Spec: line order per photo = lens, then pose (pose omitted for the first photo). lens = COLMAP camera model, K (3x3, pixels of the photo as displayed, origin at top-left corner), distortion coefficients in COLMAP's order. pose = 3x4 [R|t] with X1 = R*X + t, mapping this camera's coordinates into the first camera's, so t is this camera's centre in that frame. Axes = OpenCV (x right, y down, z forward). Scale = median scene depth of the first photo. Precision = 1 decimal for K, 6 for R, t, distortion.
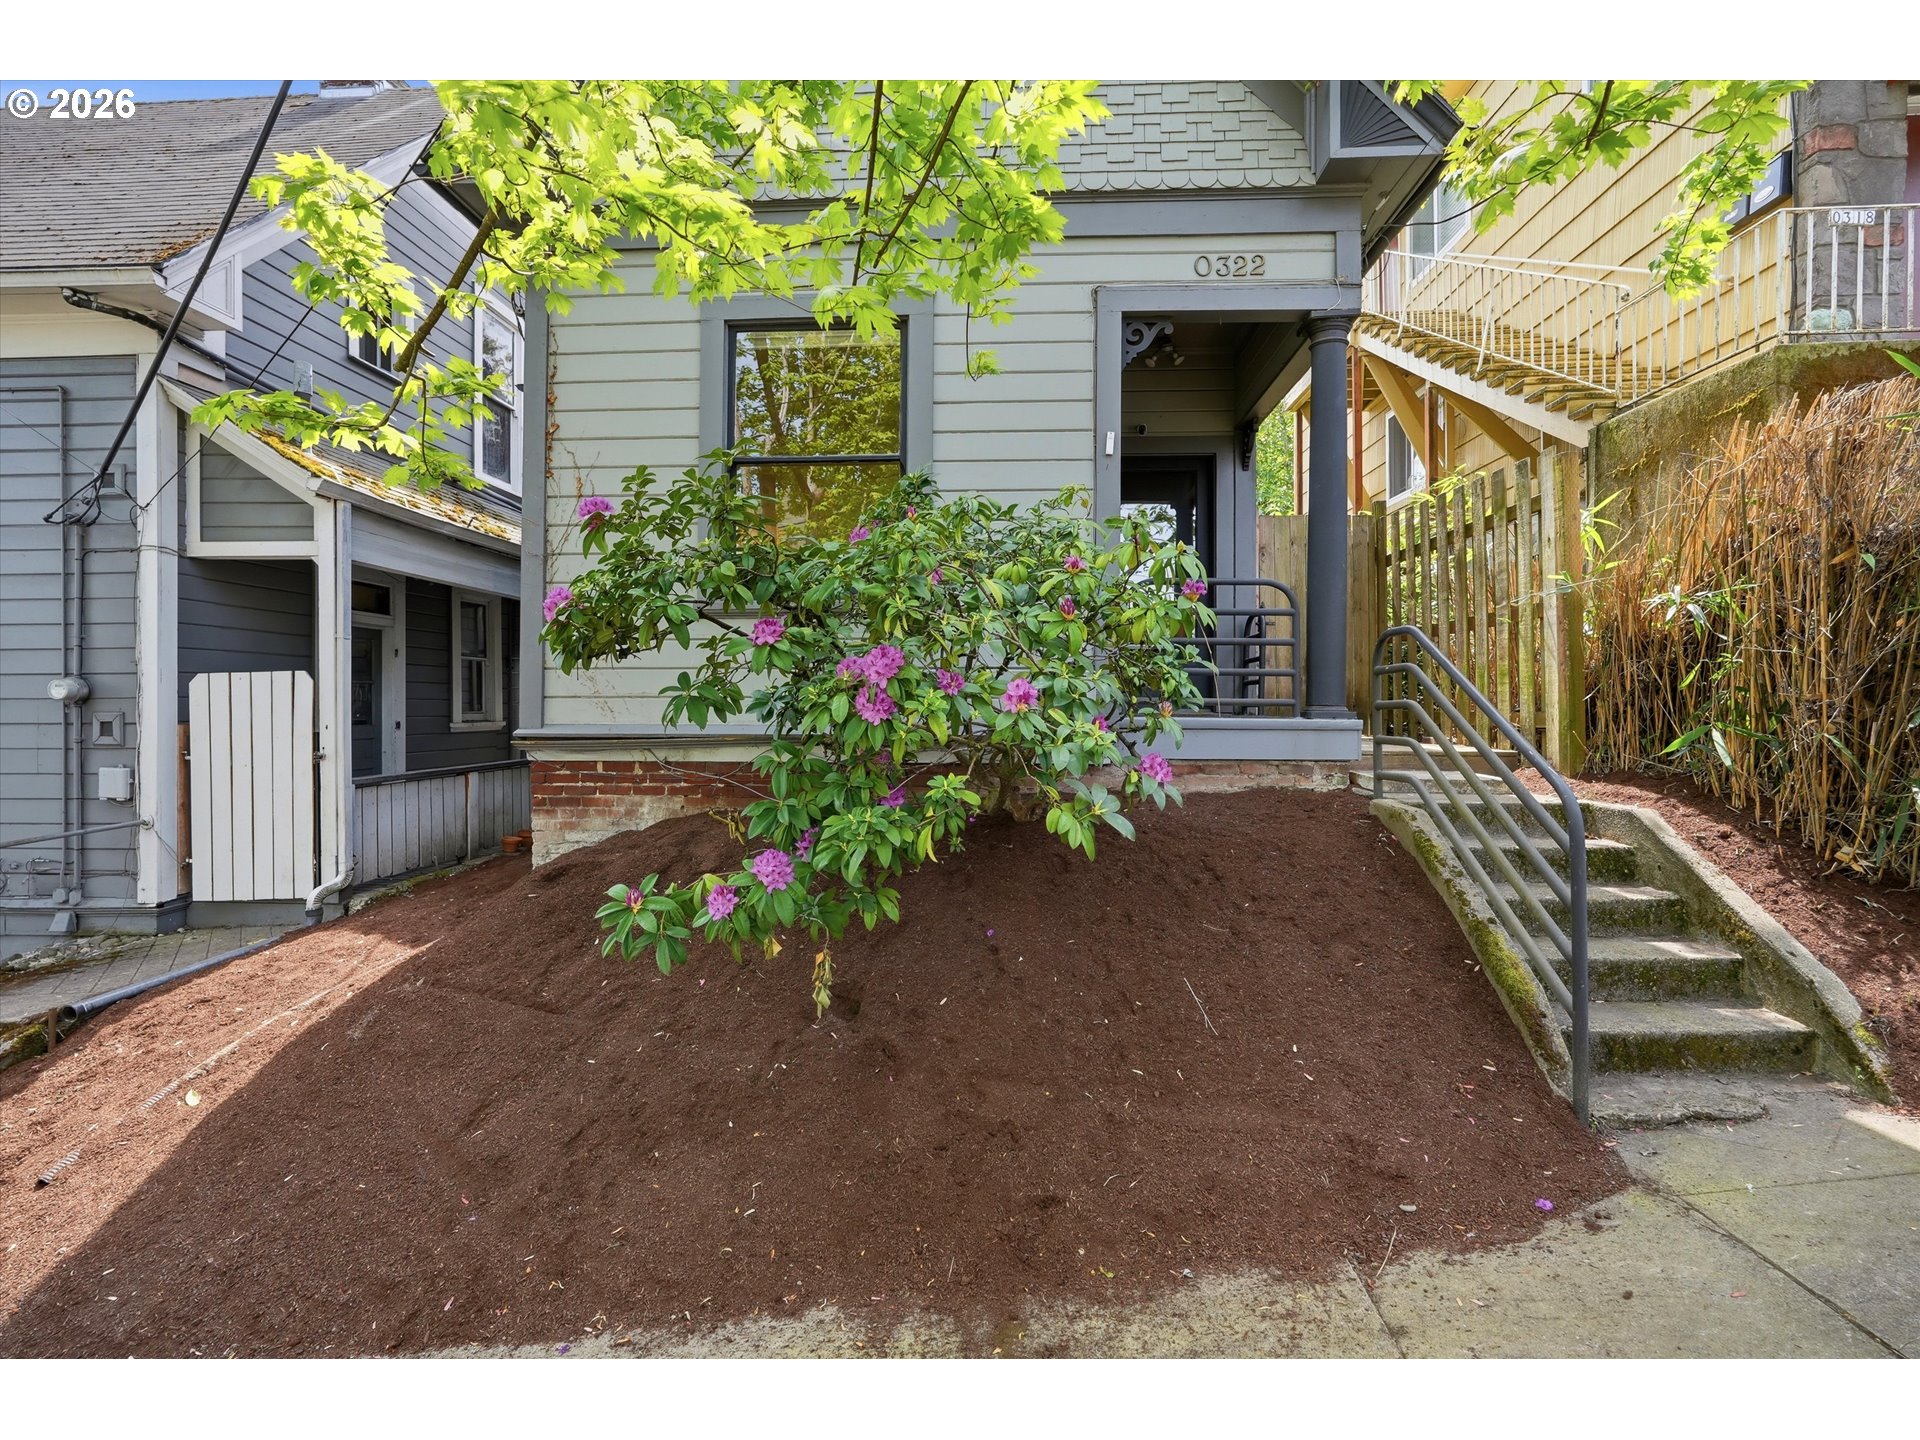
lens RADIAL K [[863.3, 0, 966.8], [0, 863.3, 695.2], [0, 0, 1]] dist [-0.002963, -0.000529]
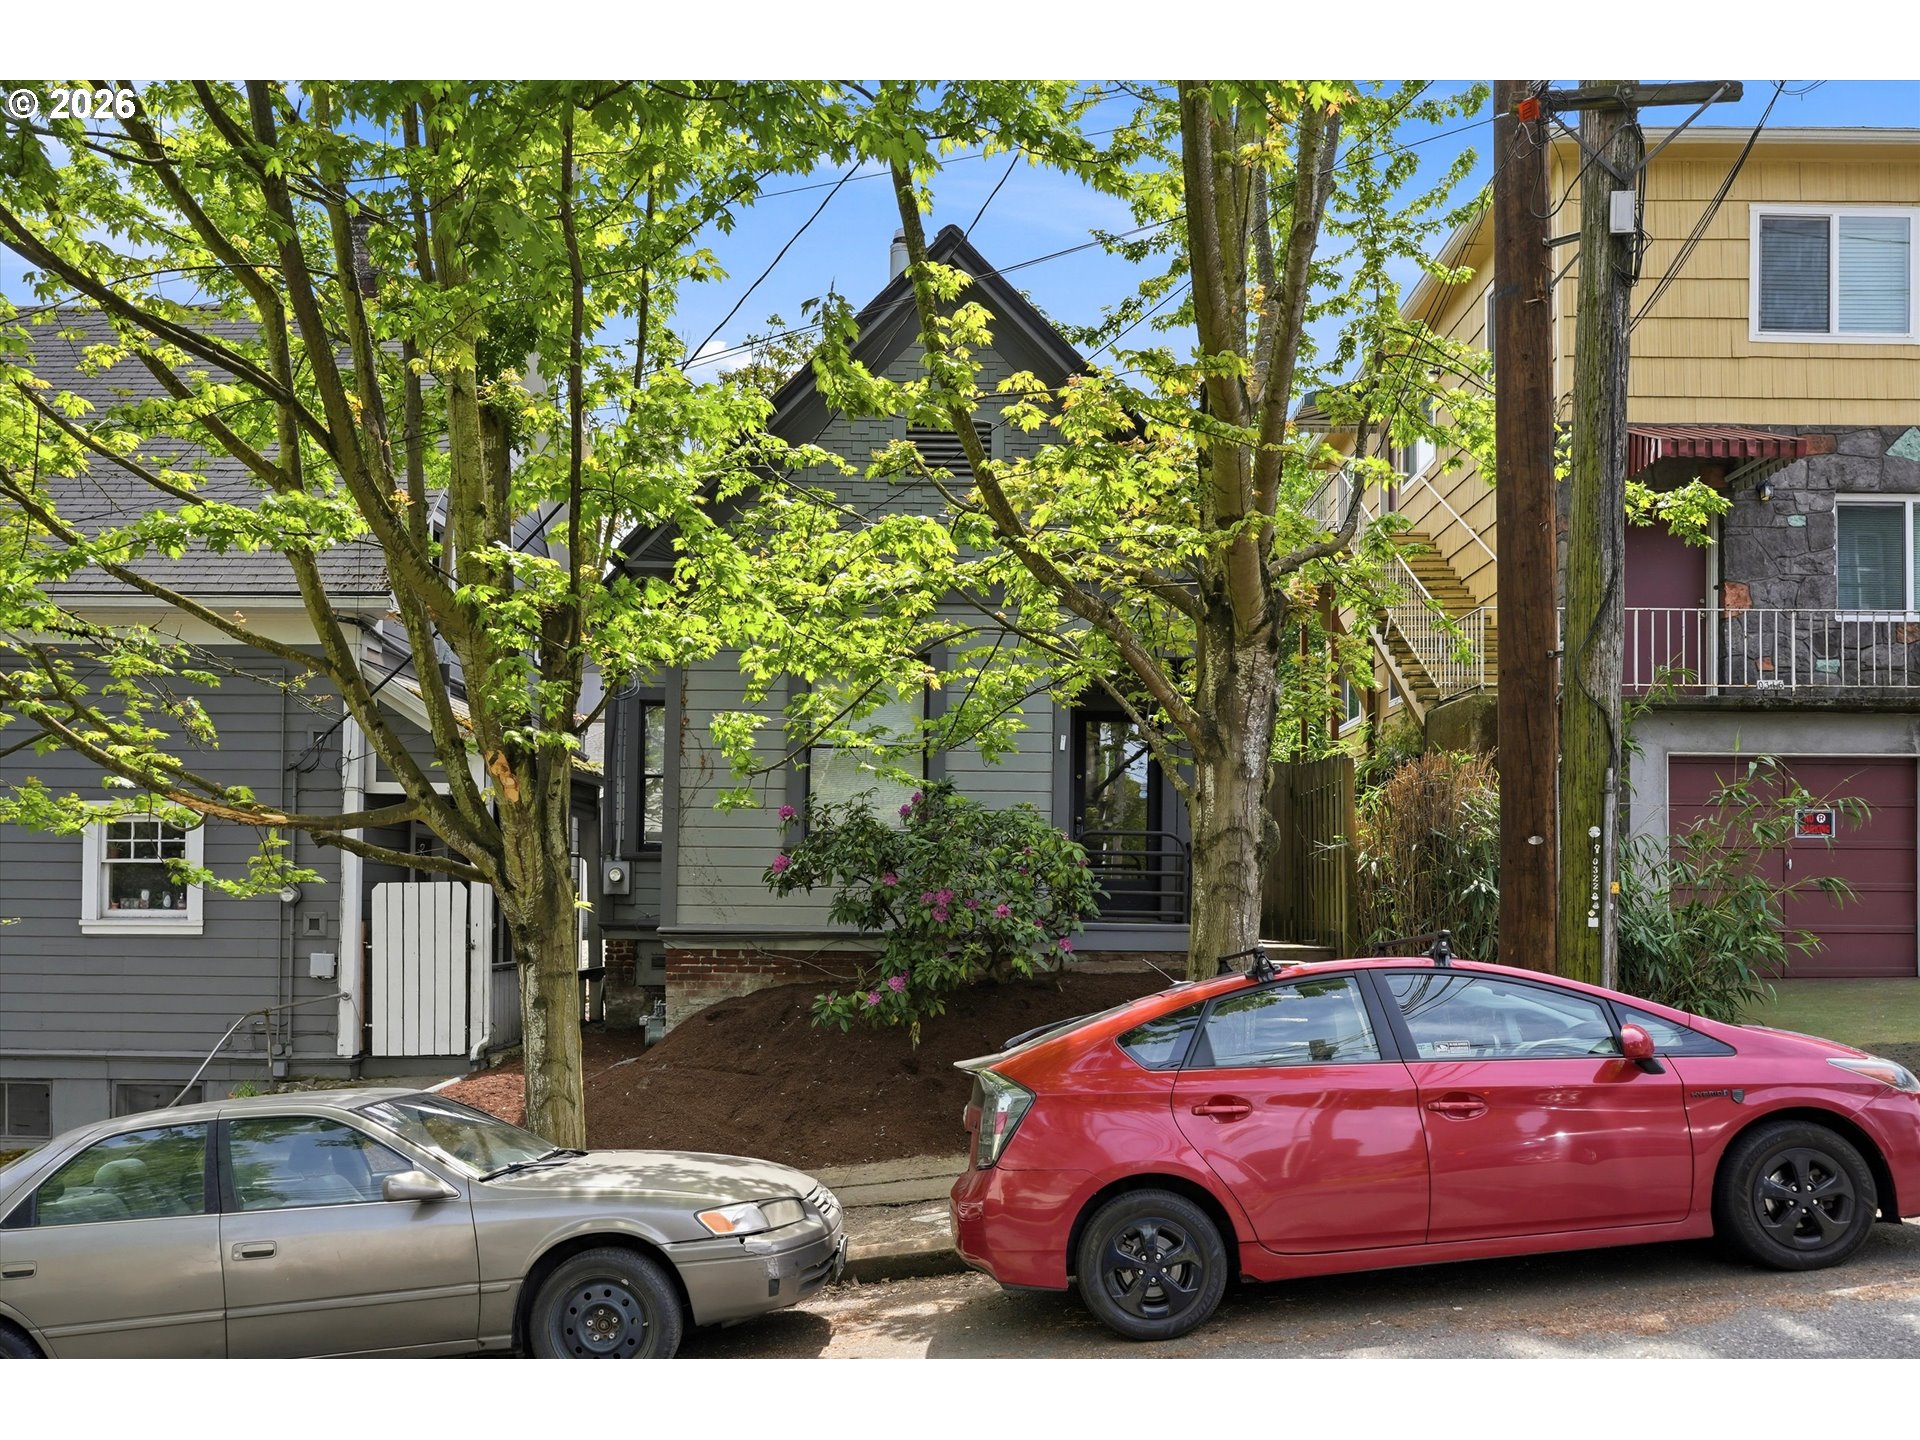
lens RADIAL K [[1615.2, 0, 956.6], [0, 1615.2, 845.4], [0, 0, 1]] dist [-0.019708, -0.004852]
pose [[0.999292, 0.012197, 0.035588, -0.103902], [-0.011207, 0.999548, -0.027903, -0.025408], [-0.035913, 0.027485, 0.998977, -1.590677]]
